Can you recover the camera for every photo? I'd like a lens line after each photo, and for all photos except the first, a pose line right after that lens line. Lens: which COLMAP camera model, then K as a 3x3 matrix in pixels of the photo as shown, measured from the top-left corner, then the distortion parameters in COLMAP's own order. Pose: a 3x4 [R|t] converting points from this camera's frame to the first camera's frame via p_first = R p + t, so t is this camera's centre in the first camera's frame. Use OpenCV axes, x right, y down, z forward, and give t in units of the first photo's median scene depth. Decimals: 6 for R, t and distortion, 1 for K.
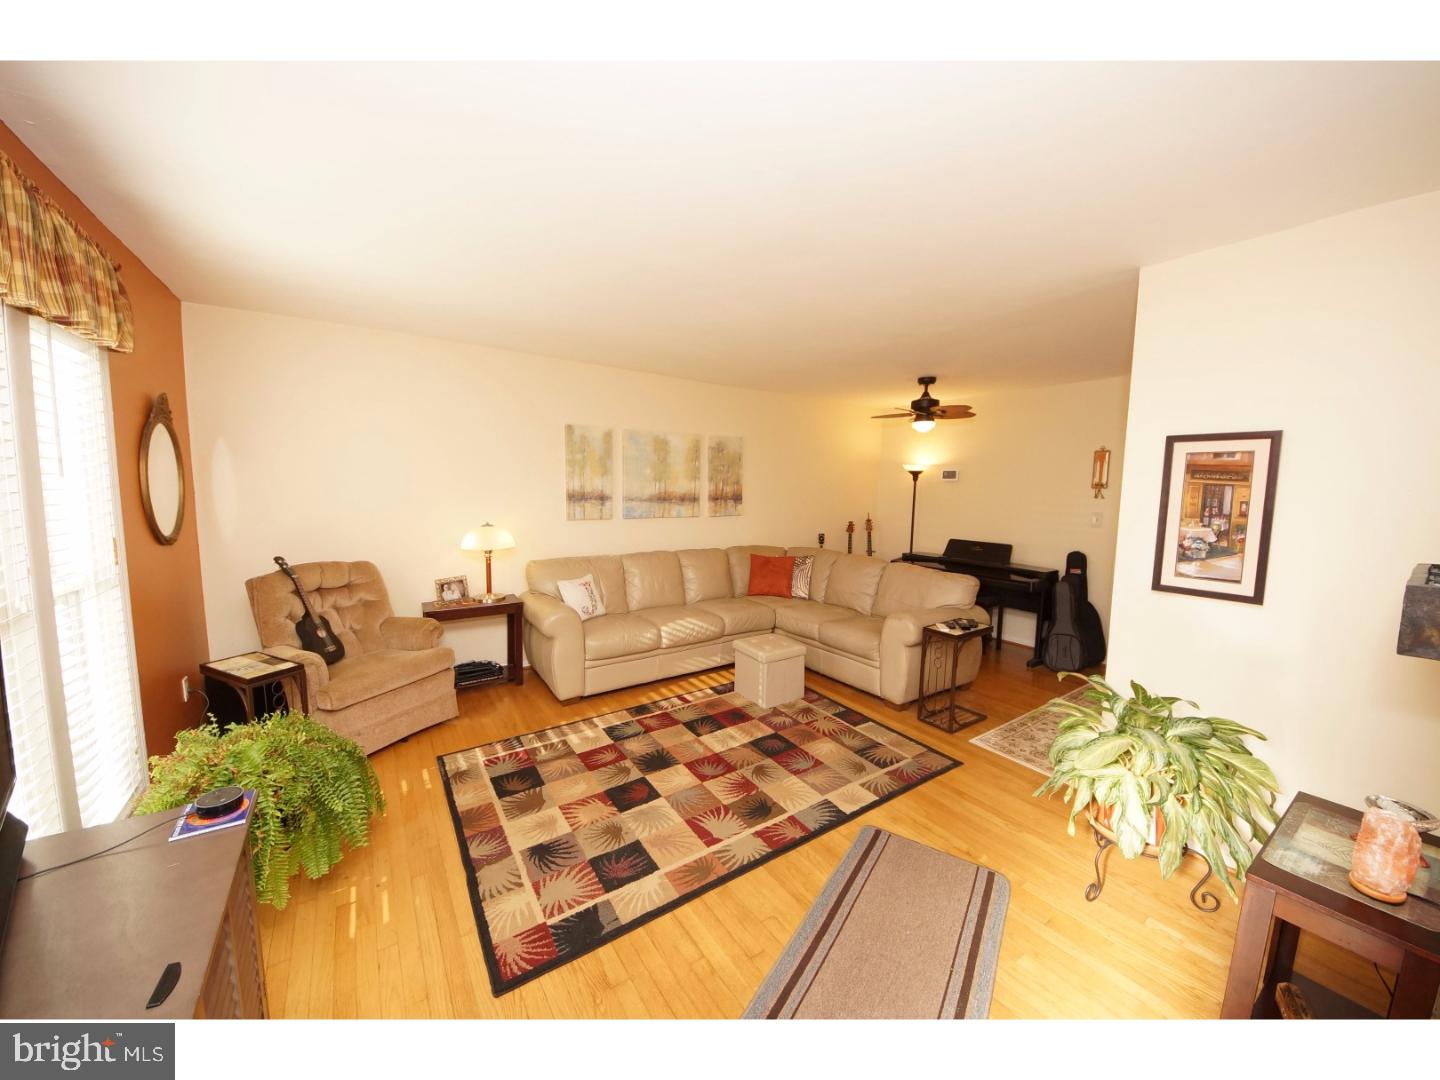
lens RADIAL K [[520.3, 0, 723.7], [0, 520.3, 534.7], [0, 0, 1]] dist [0.021136, -0.013796]
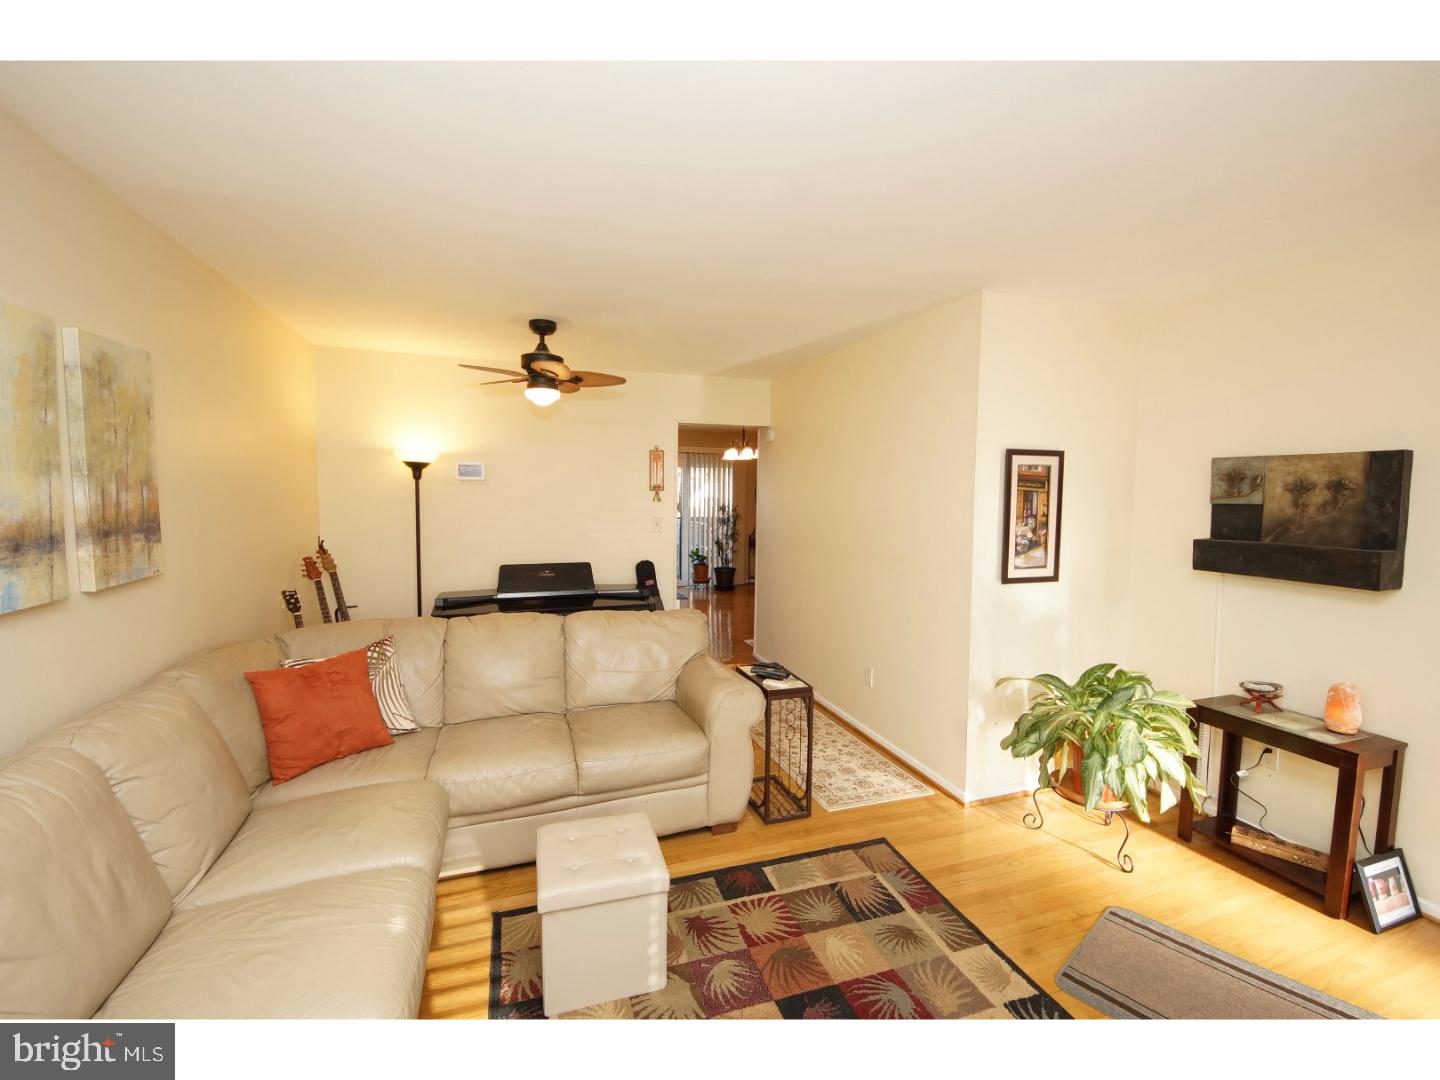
lens RADIAL K [[600.2, 0, 723.1], [0, 600.2, 537.1], [0, 0, 1]] dist [0.025034, -0.019062]
pose [[0.272721, -0.084400, 0.958384, -0.466854], [0.085619, 0.994321, 0.063201, -0.103326], [-0.958276, 0.064820, 0.278399, 0.966084]]
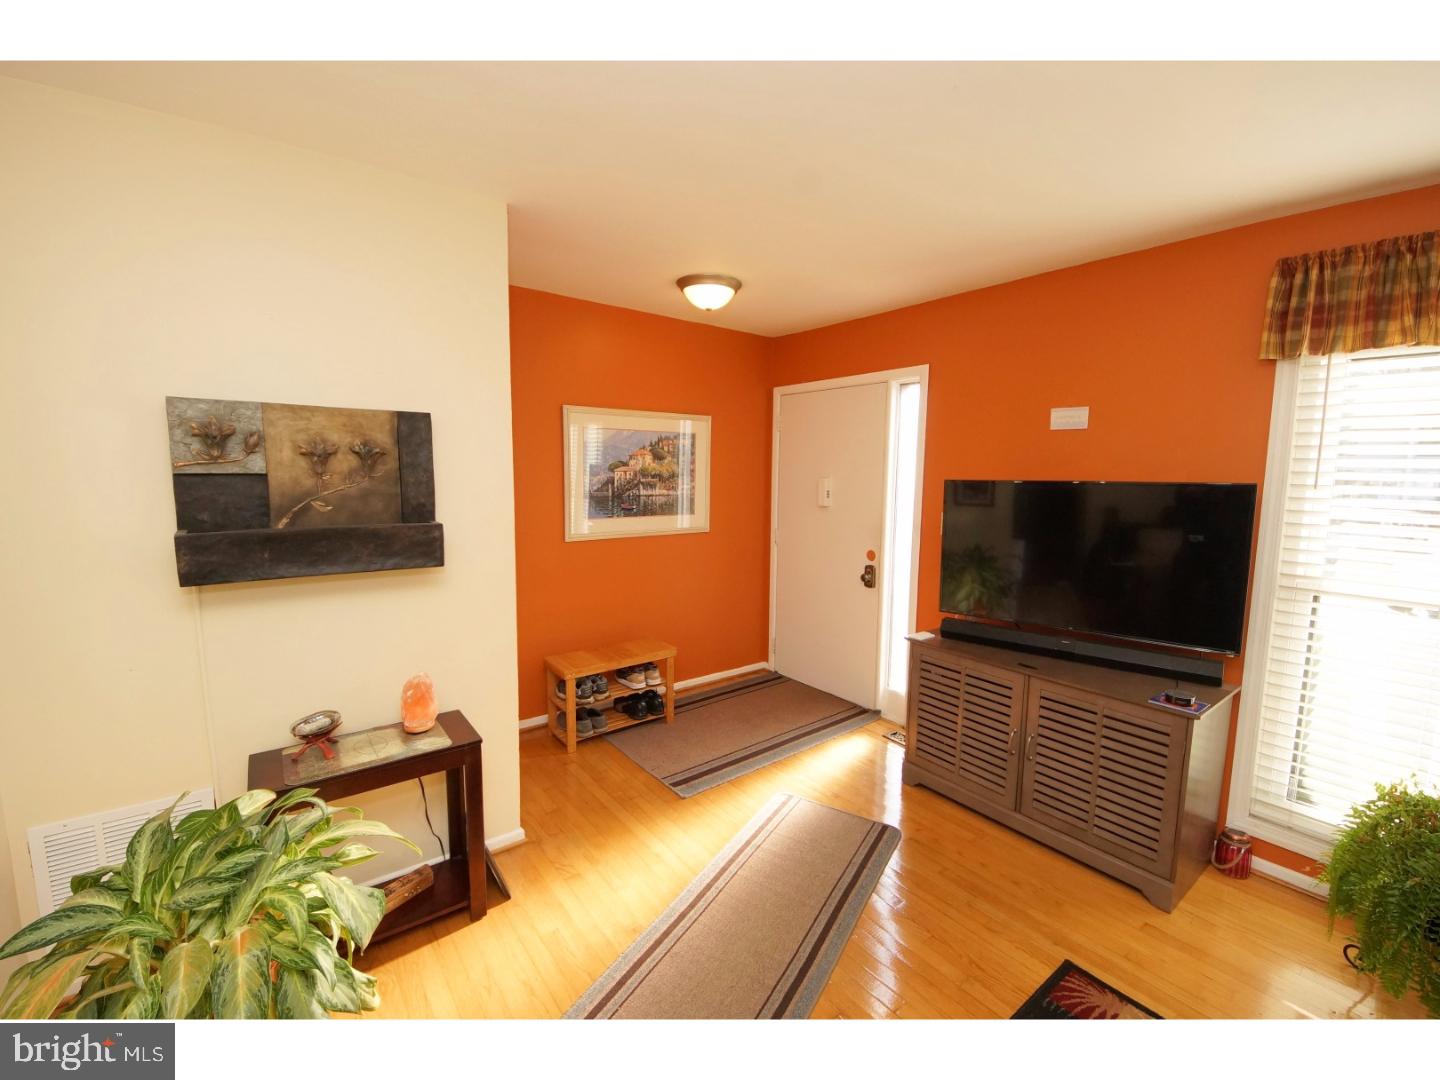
lens RADIAL K [[600.2, 0, 723.1], [0, 600.2, 537.1], [0, 0, 1]] dist [0.025034, -0.019062]
pose [[-0.998425, -0.026461, -0.049479, 0.193121], [-0.035952, 0.978714, 0.202054, -0.104869], [0.043079, 0.203515, -0.978124, 1.088761]]
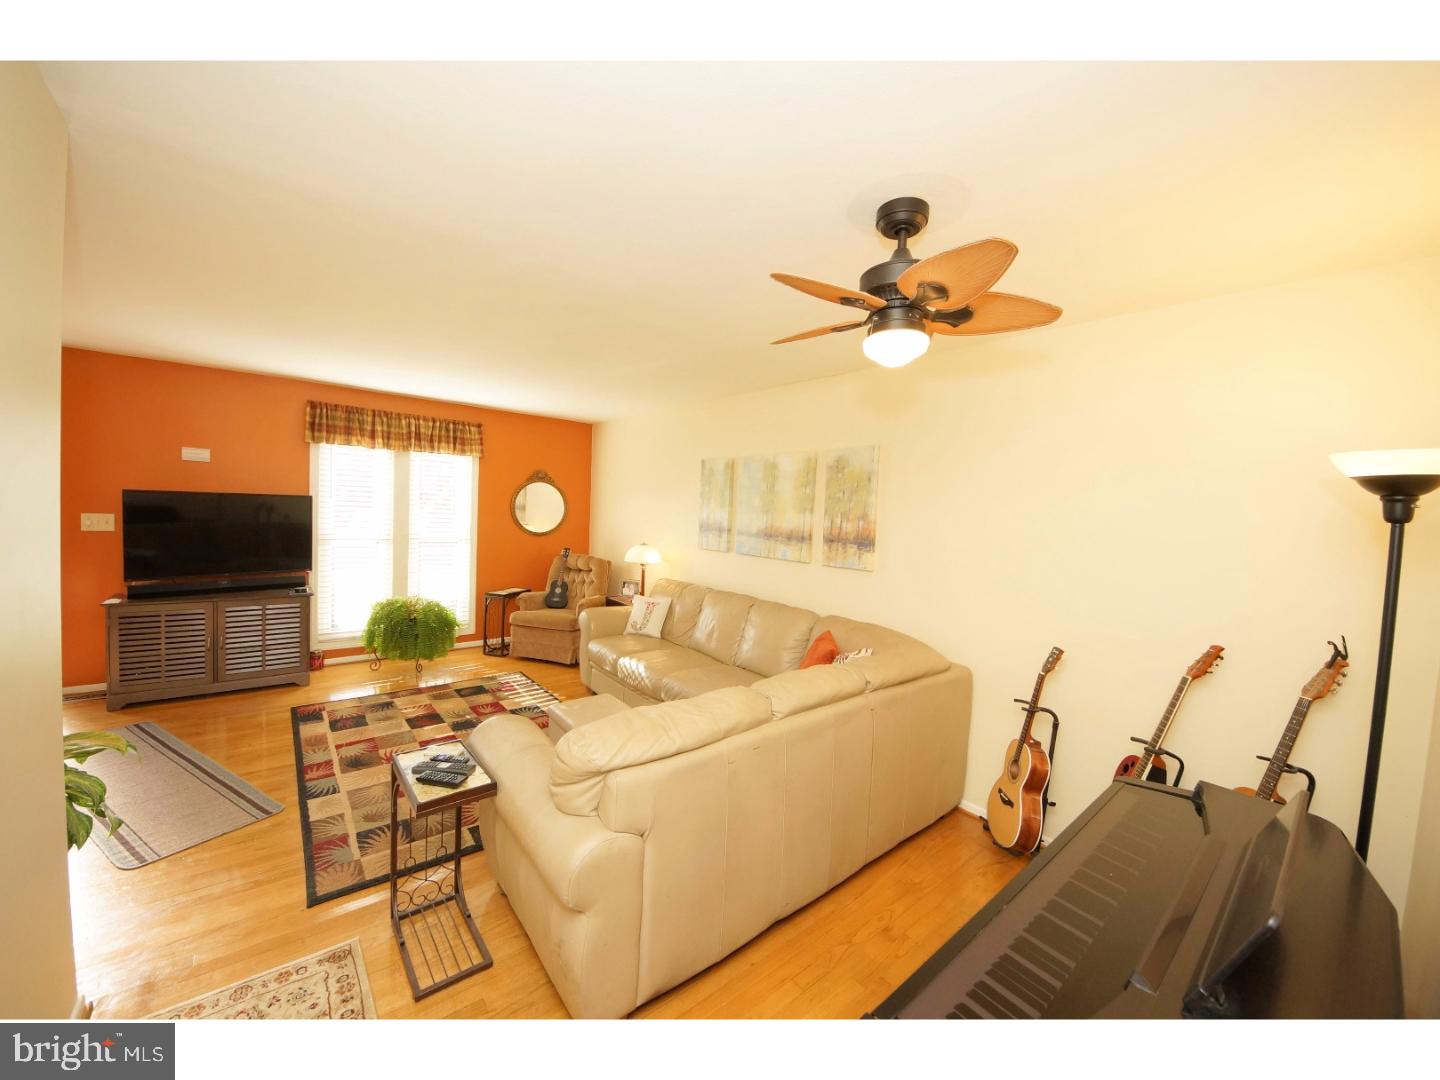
lens RADIAL K [[539.4, 0, 725.2], [0, 539.4, 537.5], [0, 0, 1]] dist [0.035123, -0.027845]
pose [[0.091050, 0.036382, -0.995181, 1.201072], [-0.138530, 0.990079, 0.023522, -0.125331], [0.986164, 0.135721, 0.095187, 1.421080]]
